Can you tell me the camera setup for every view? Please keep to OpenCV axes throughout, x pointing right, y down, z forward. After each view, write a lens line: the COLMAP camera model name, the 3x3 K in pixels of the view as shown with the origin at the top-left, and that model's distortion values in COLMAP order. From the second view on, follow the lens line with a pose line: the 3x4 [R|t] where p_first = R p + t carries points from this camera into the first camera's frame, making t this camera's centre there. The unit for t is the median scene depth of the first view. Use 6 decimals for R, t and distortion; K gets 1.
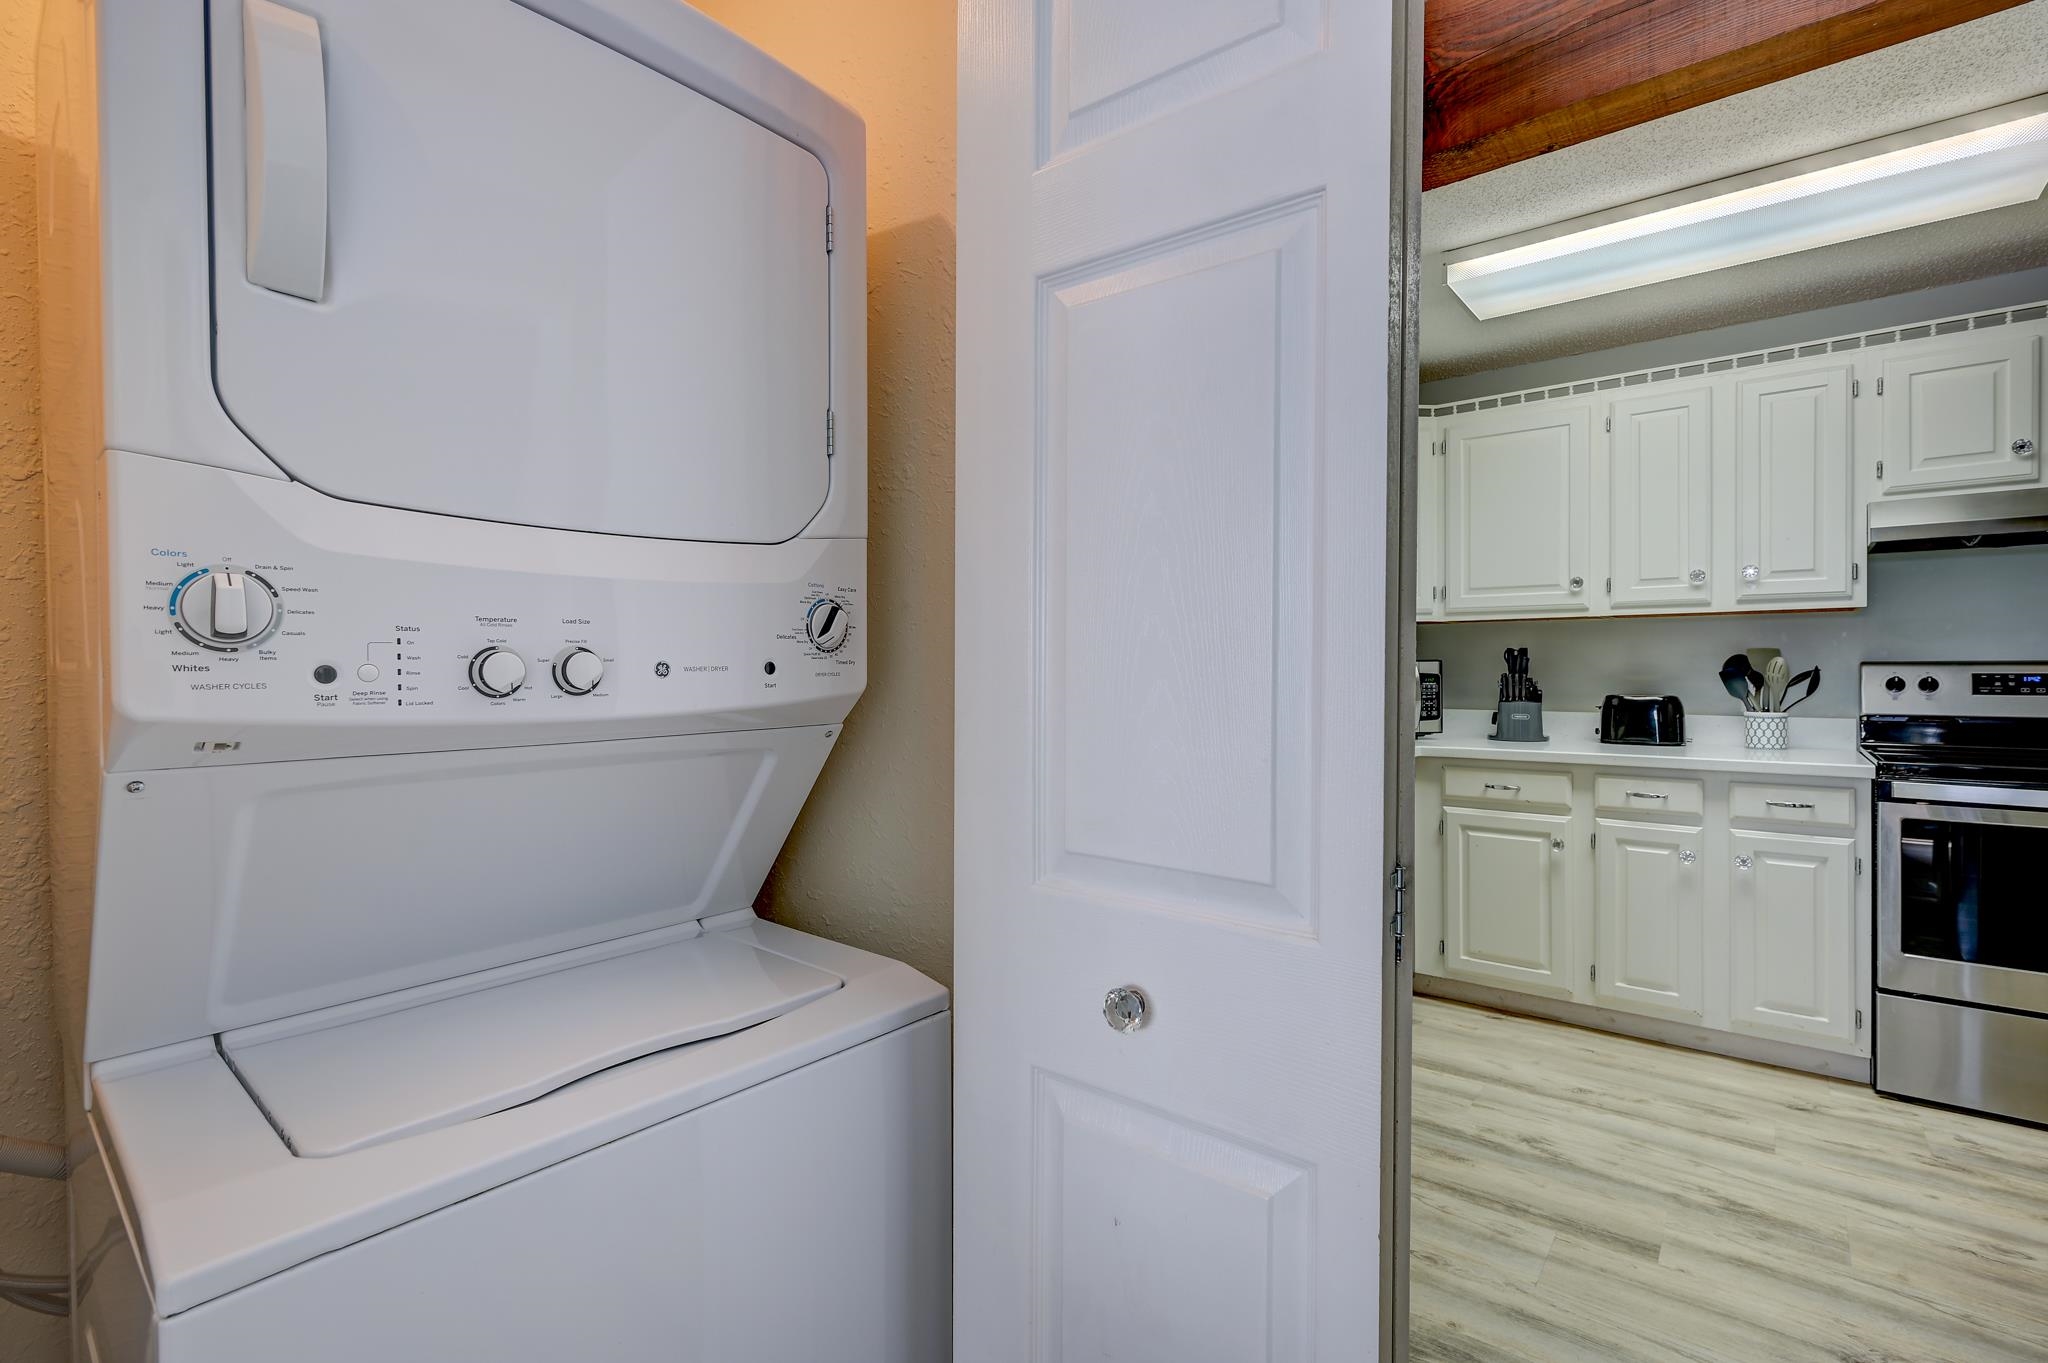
lens RADIAL K [[941.2, 0, 1021.9], [0, 941.2, 673.1], [0, 0, 1]] dist [0.000150, 0.000653]
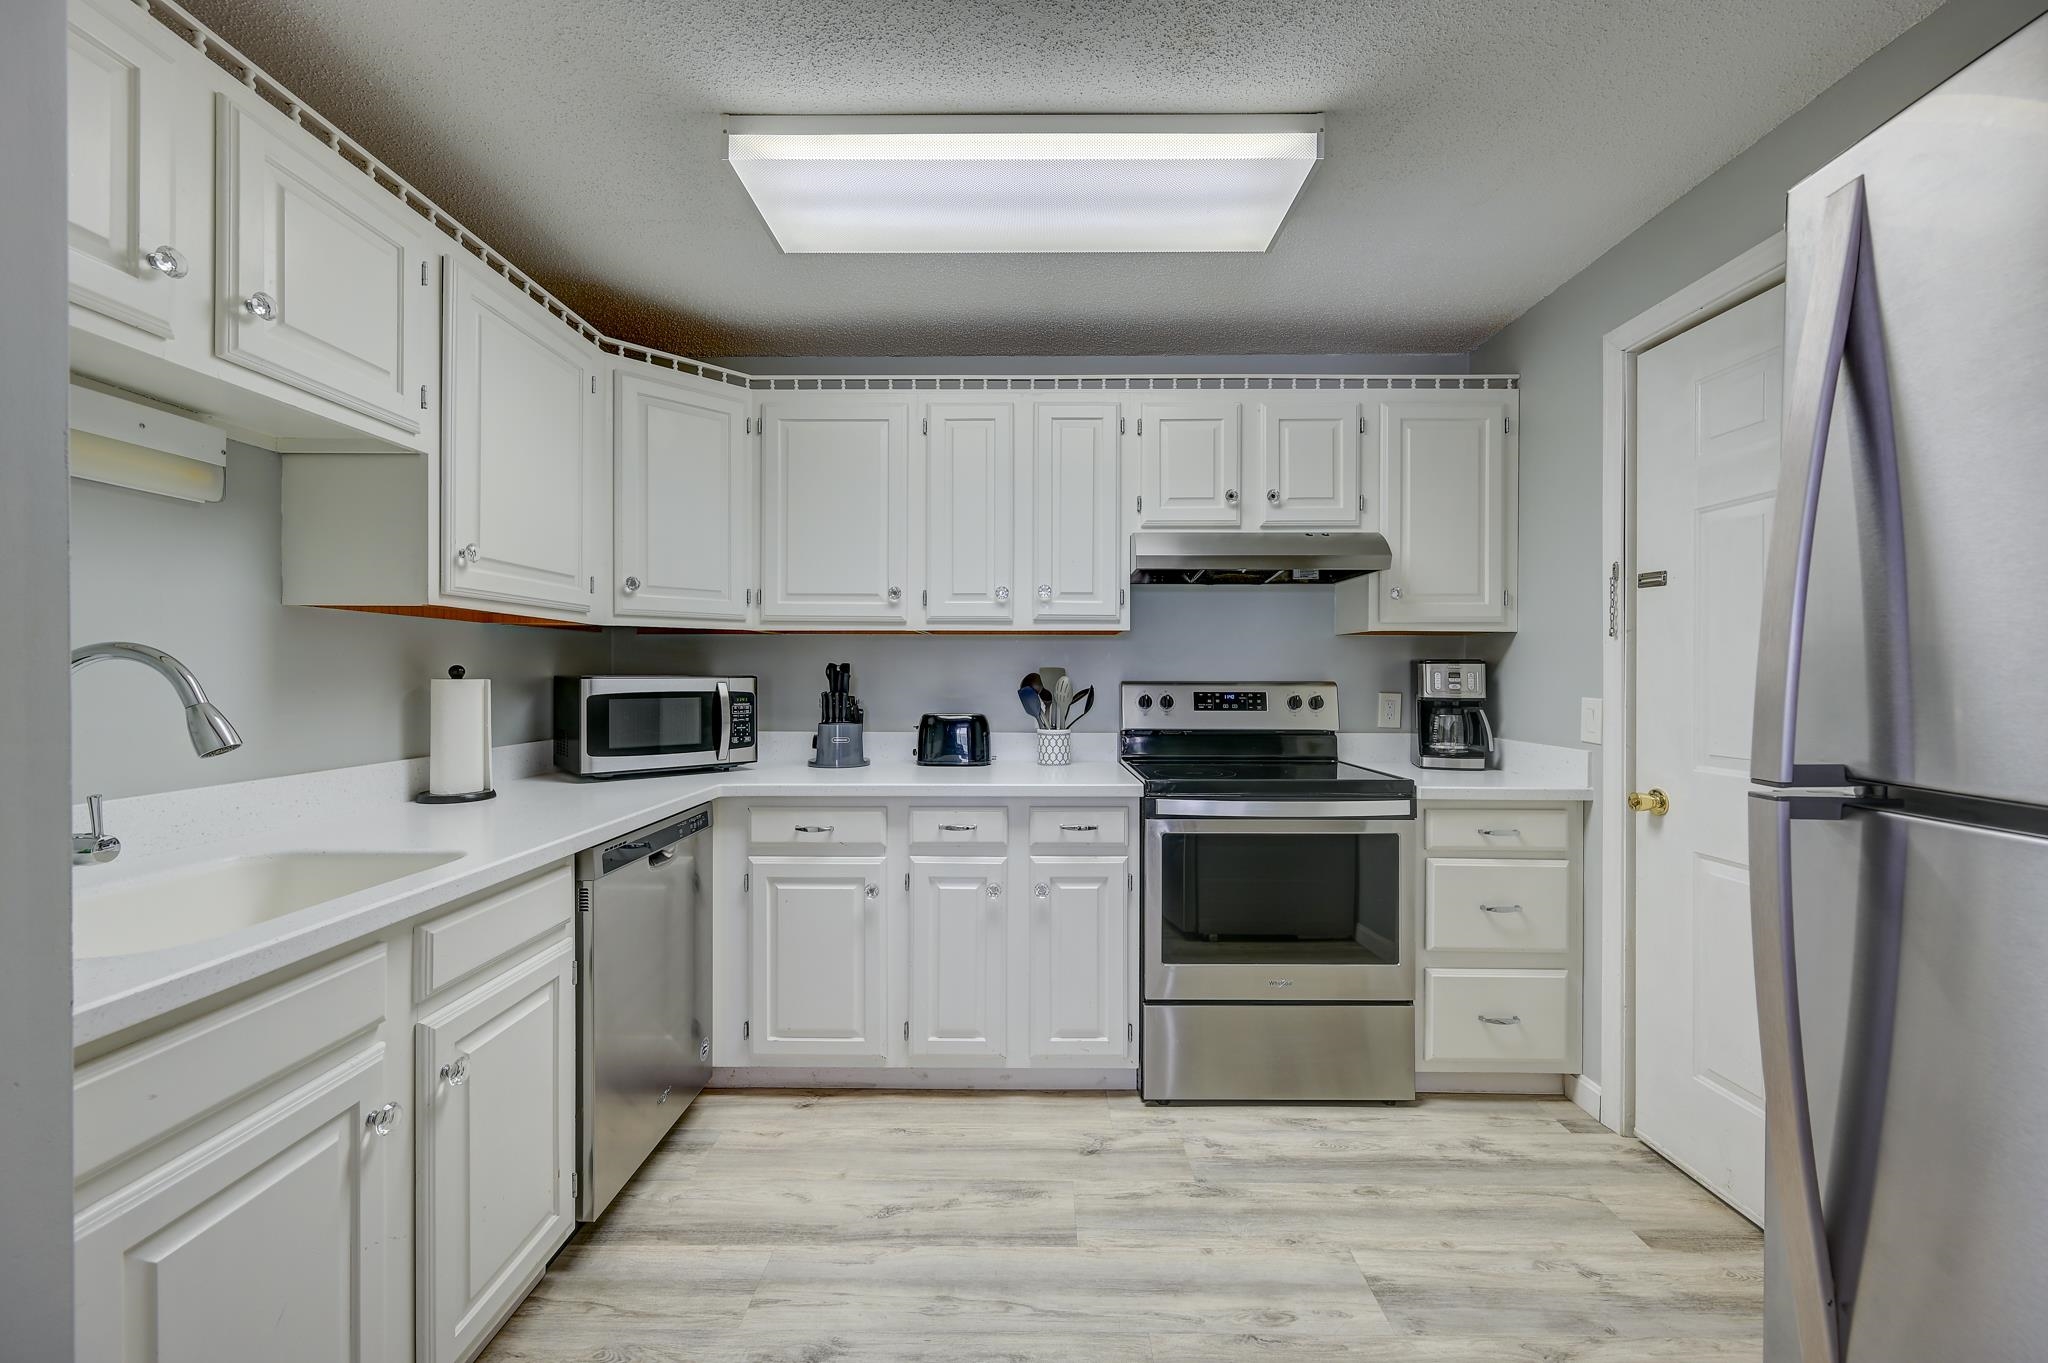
lens RADIAL K [[821.6, 0, 1030.2], [0, 821.6, 674.3], [0, 0, 1]] dist [0.000787, 0.000269]
pose [[0.783456, 0.007476, 0.621402, 0.214938], [-0.002379, 0.999956, -0.009031, -0.011145], [-0.621443, 0.005597, 0.783440, 0.319711]]
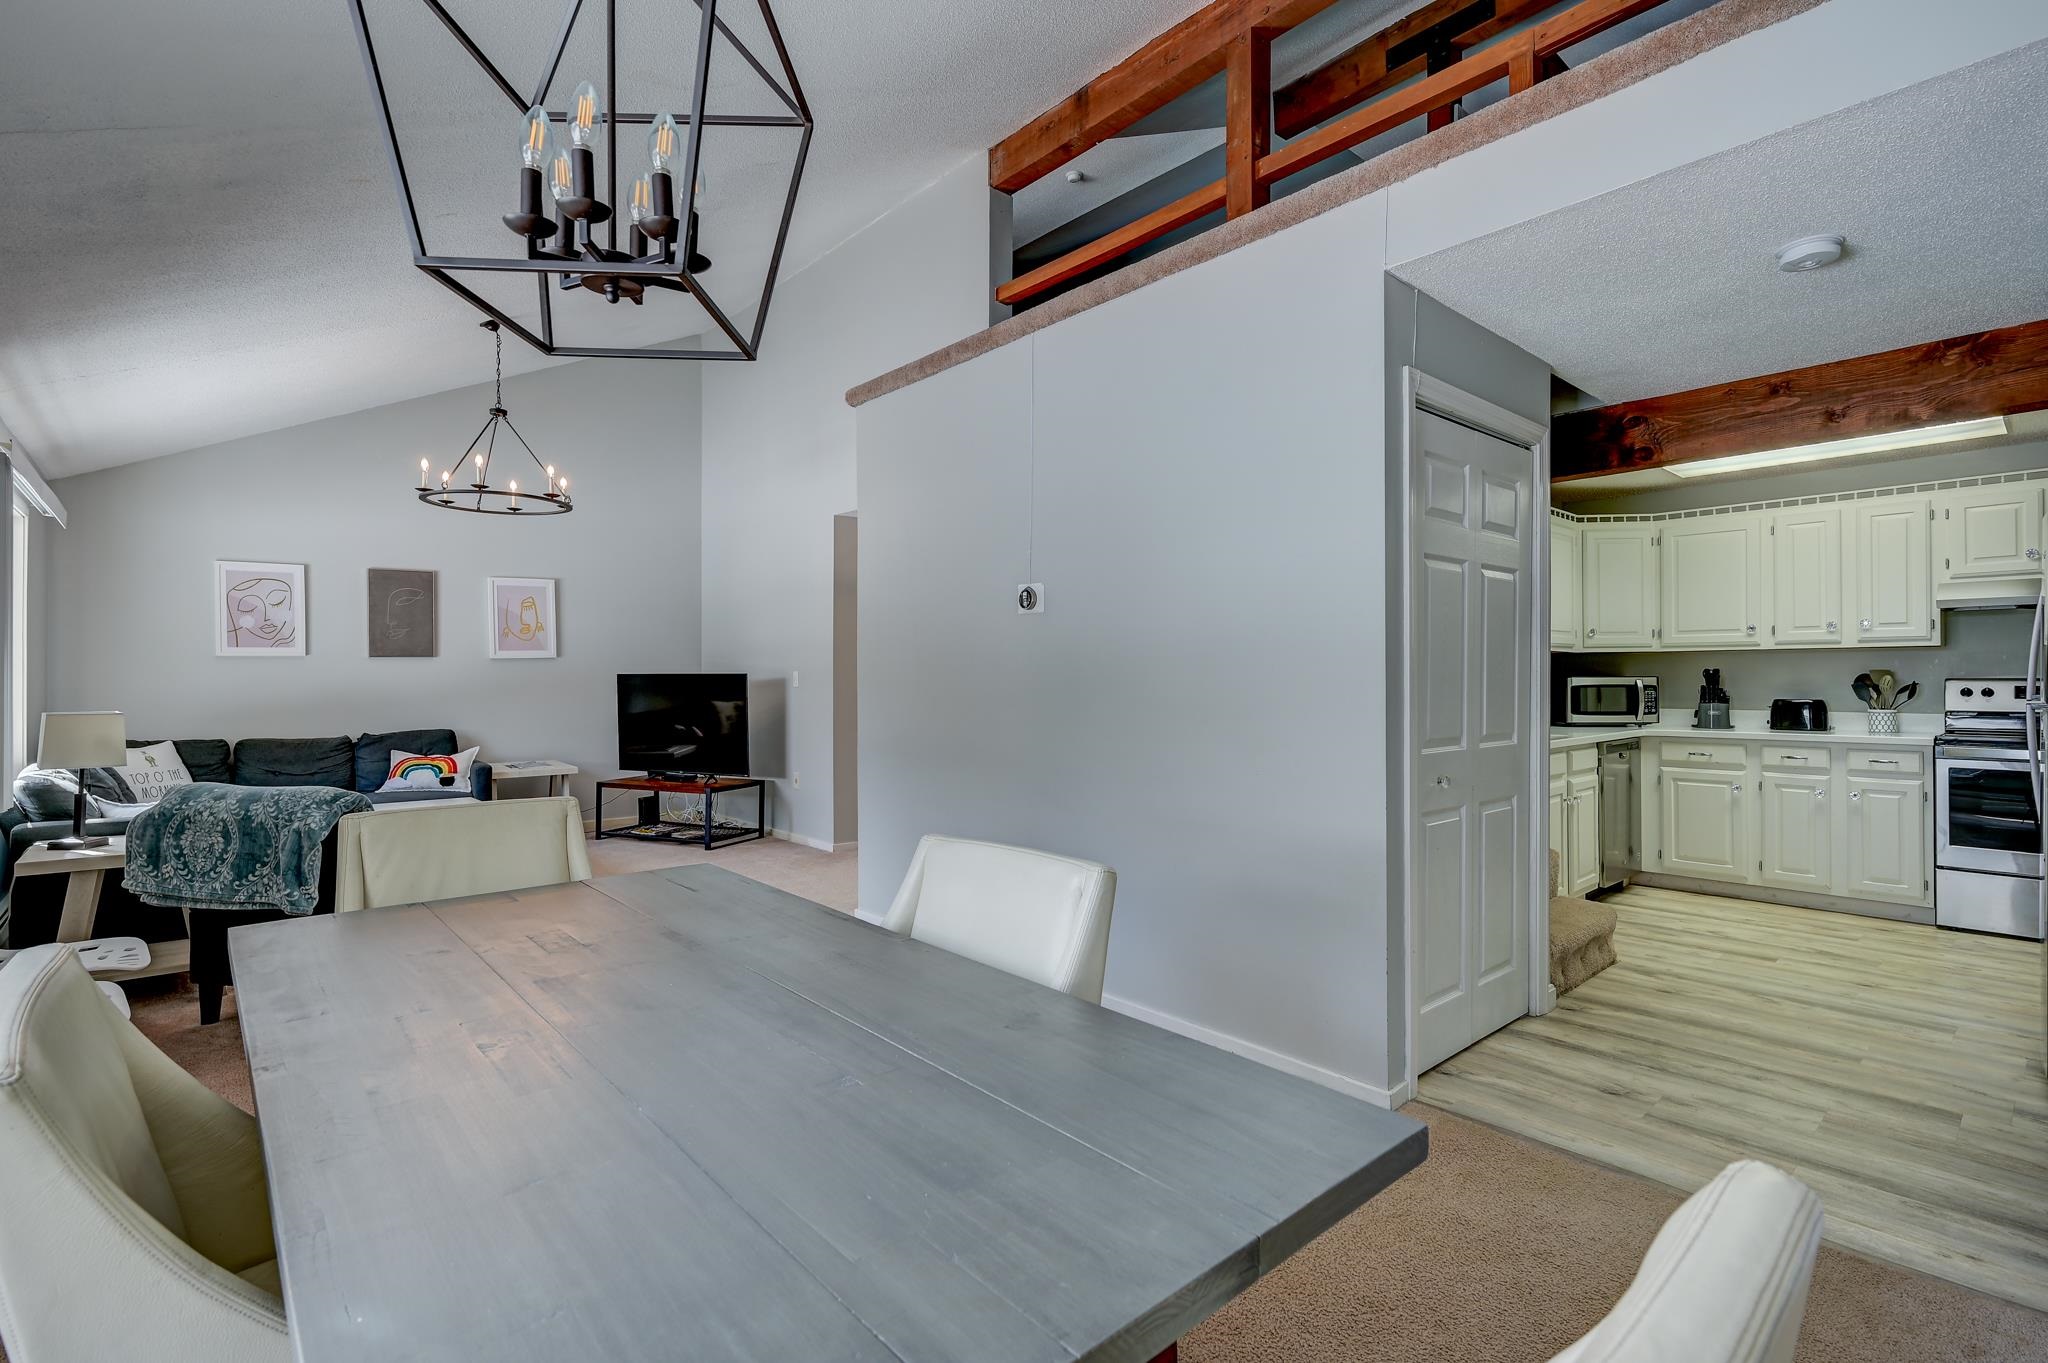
lens RADIAL K [[957.3, 0, 1023.2], [0, 957.3, 672.6], [0, 0, 1]] dist [0.005374, 0.000592]
pose [[0.987149, 0.002765, -0.159776, -0.408416], [-0.005083, 0.999888, -0.014099, 0.009317], [0.159719, 0.014729, 0.987053, -0.887612]]
